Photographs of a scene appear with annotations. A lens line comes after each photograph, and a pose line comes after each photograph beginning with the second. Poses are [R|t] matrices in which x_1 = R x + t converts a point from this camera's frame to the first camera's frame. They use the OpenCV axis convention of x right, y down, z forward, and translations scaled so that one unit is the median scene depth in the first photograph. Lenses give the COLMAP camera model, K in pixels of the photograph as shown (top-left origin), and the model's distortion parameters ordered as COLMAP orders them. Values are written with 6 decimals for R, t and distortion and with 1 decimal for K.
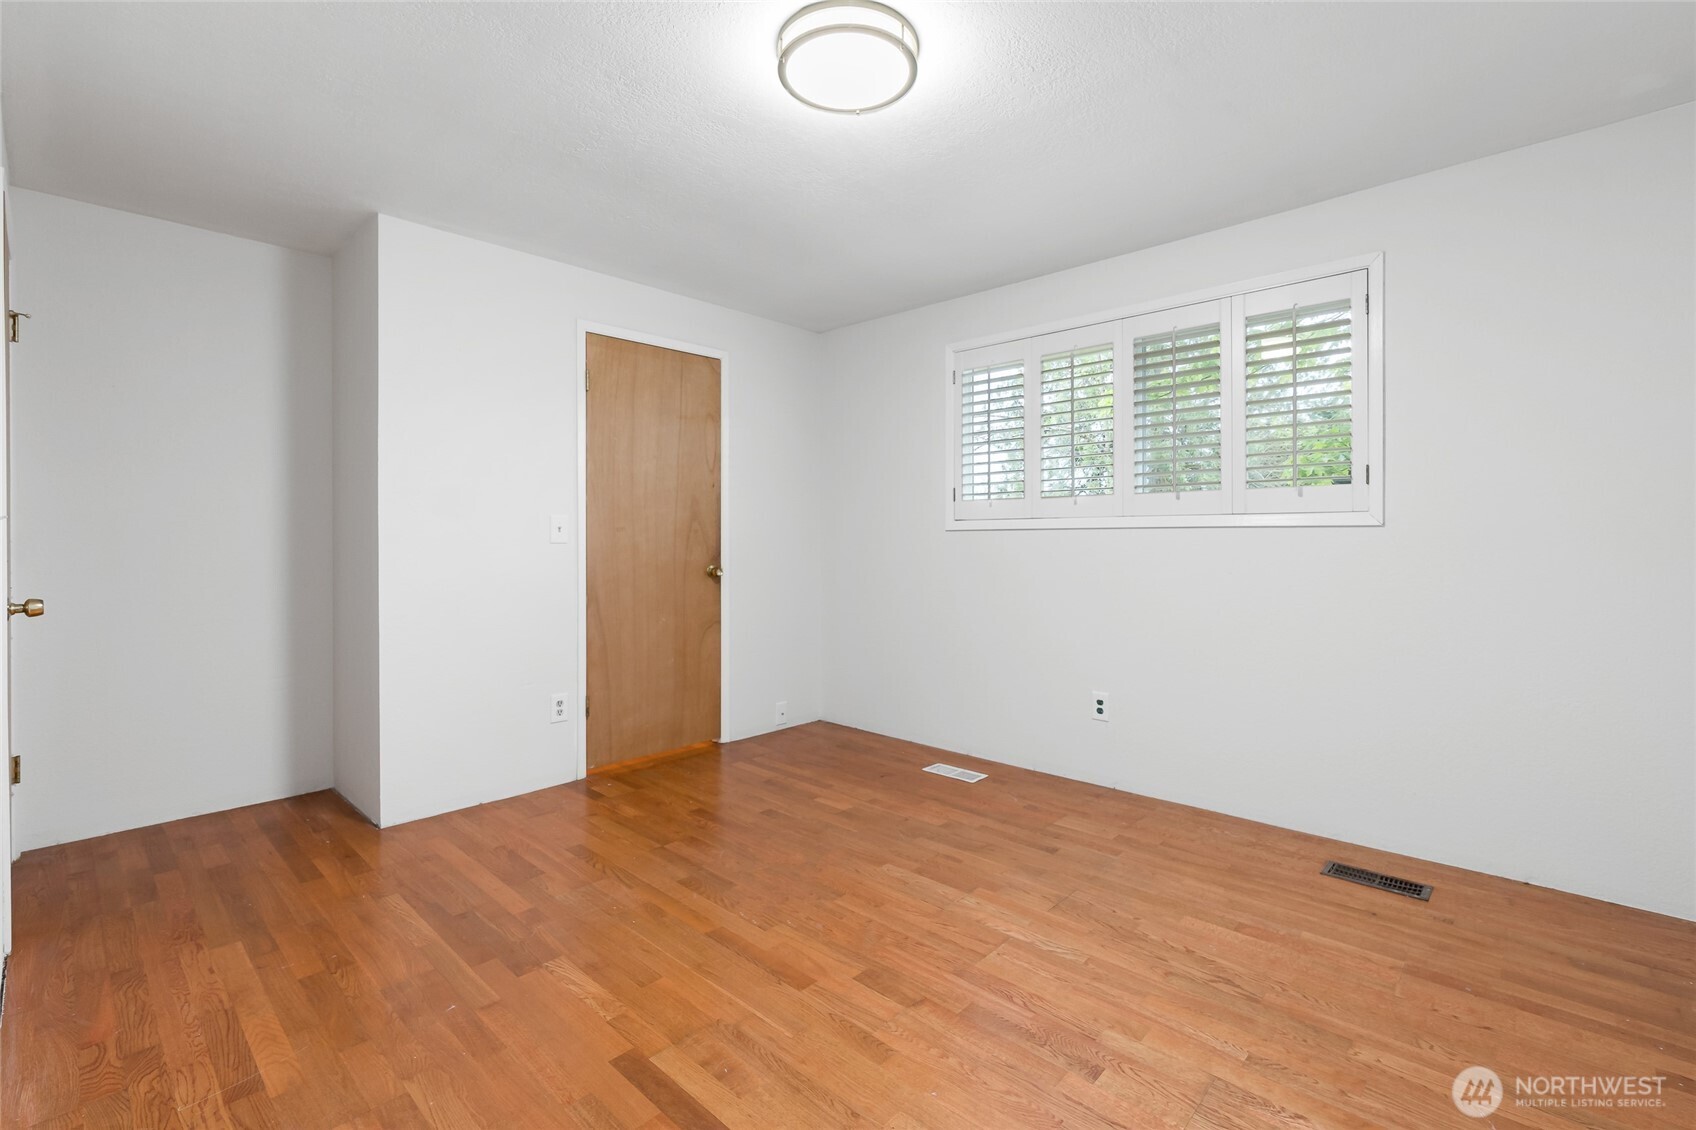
lens RADIAL K [[733.0, 0, 840.6], [0, 733.0, 550.4], [0, 0, 1]] dist [-0.001072, 0.000527]
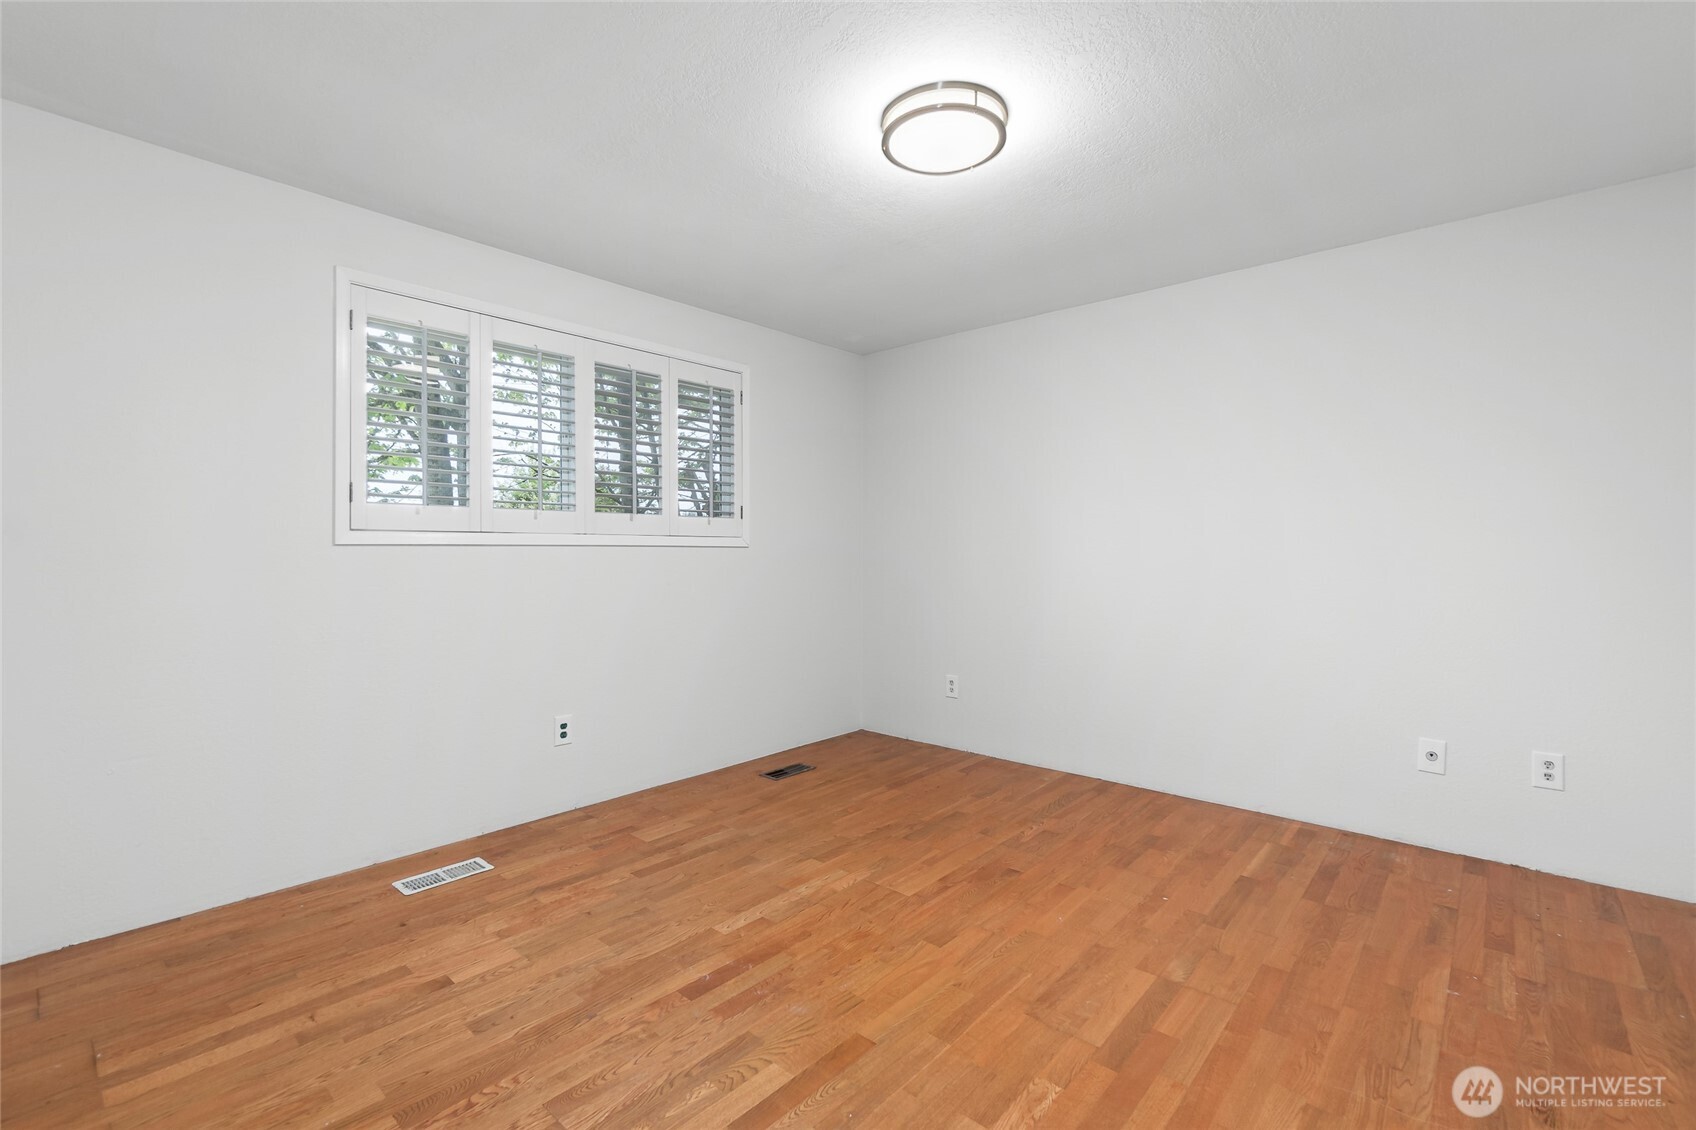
lens RADIAL K [[733.0, 0, 840.4], [0, 733.0, 560.5], [0, 0, 1]] dist [-0.001072, 0.000527]
pose [[-0.001345, -0.008801, 0.999960, -0.683484], [0.017501, 0.999808, 0.008824, -0.014229], [-0.999846, 0.017512, -0.001191, 0.708271]]
